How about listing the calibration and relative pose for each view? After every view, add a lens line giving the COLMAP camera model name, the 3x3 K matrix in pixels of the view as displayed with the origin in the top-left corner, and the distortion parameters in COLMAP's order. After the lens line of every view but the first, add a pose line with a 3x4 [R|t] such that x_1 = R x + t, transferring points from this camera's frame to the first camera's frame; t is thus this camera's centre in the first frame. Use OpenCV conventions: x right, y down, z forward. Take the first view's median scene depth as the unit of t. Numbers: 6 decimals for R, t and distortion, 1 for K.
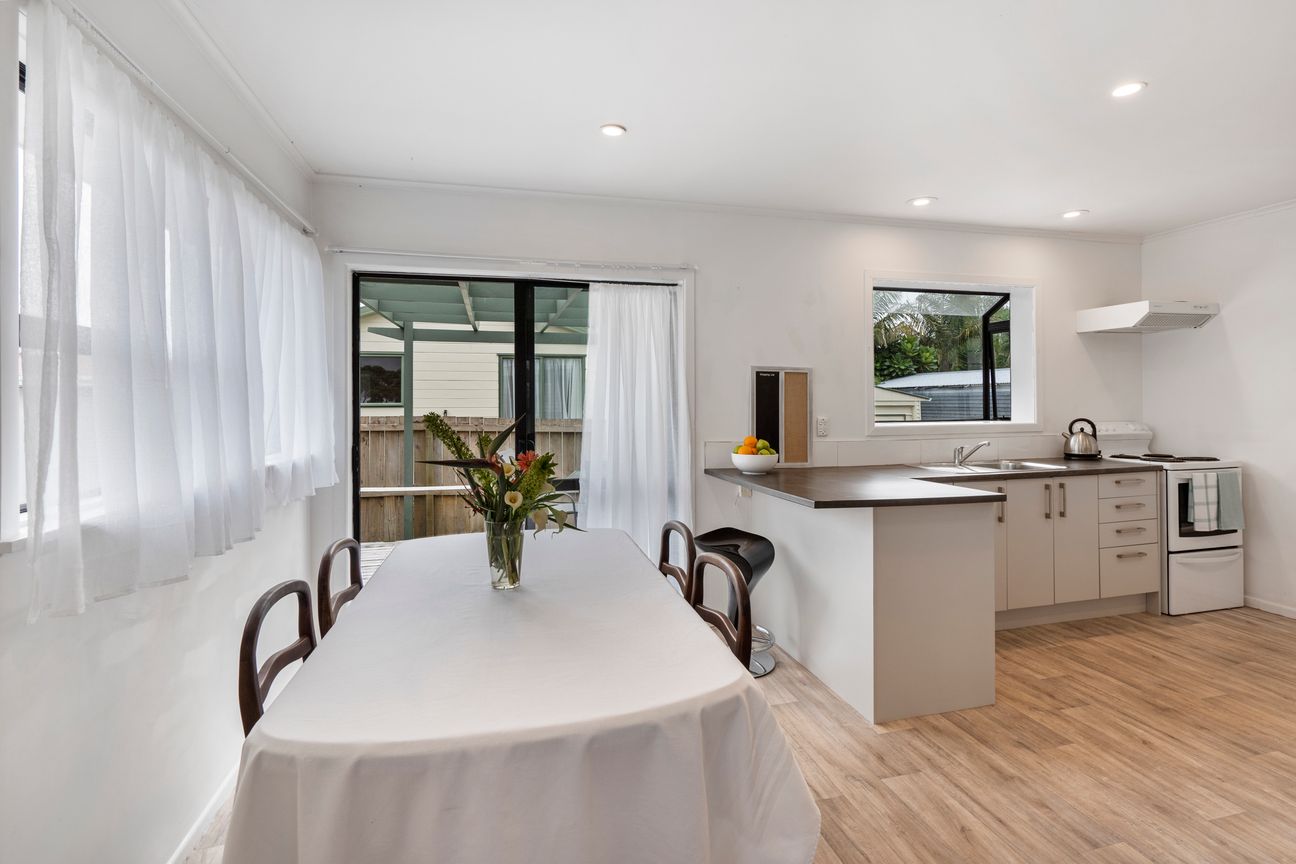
lens RADIAL K [[593.4, 0, 654.3], [0, 593.4, 399.3], [0, 0, 1]] dist [-0.003251, 0.000794]
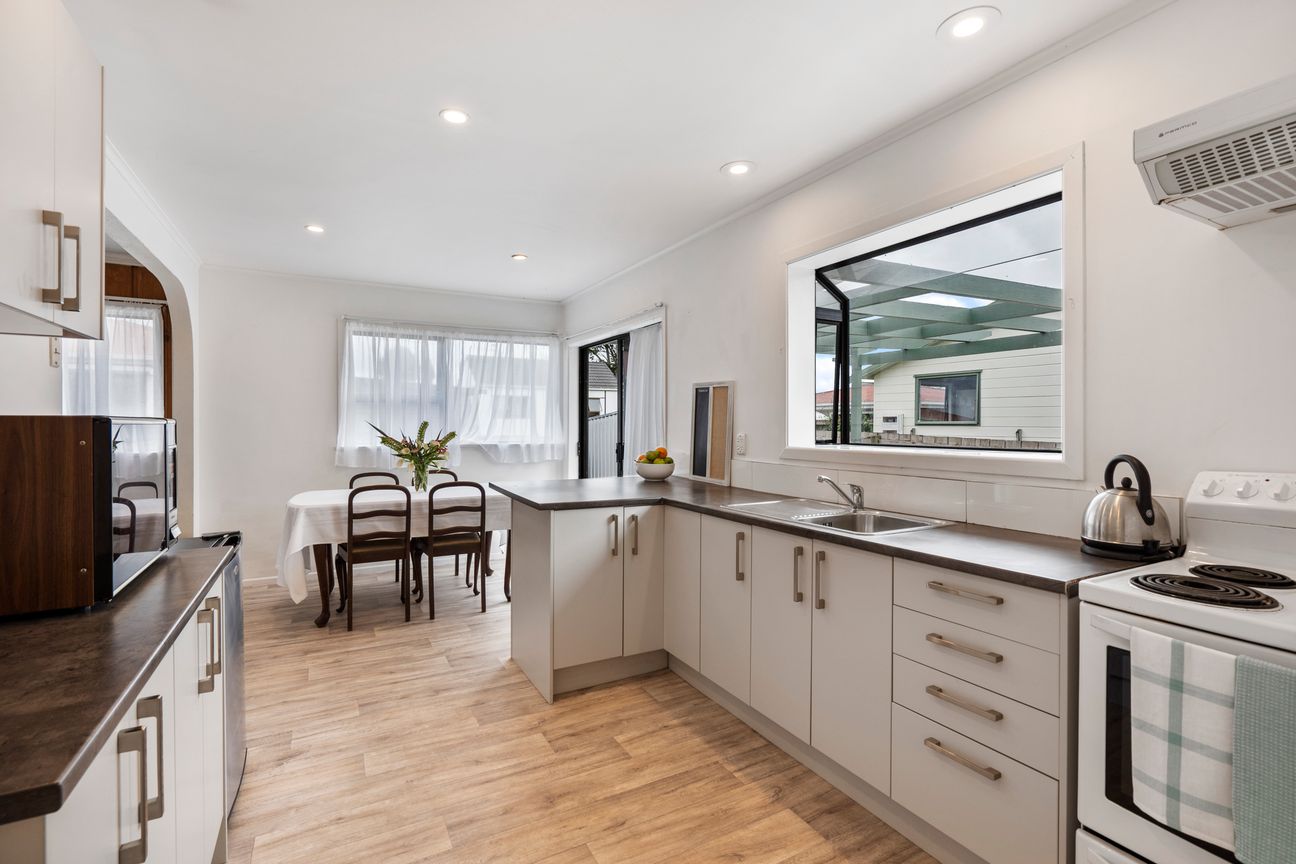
lens RADIAL K [[593.4, 0, 648.3], [0, 593.4, 428.7], [0, 0, 1]] dist [-0.003251, 0.000794]
pose [[0.242279, 0.014605, -0.970097, 1.479516], [0.000682, 0.999884, 0.015224, 0.011306], [0.970206, -0.004350, 0.242241, 0.834976]]
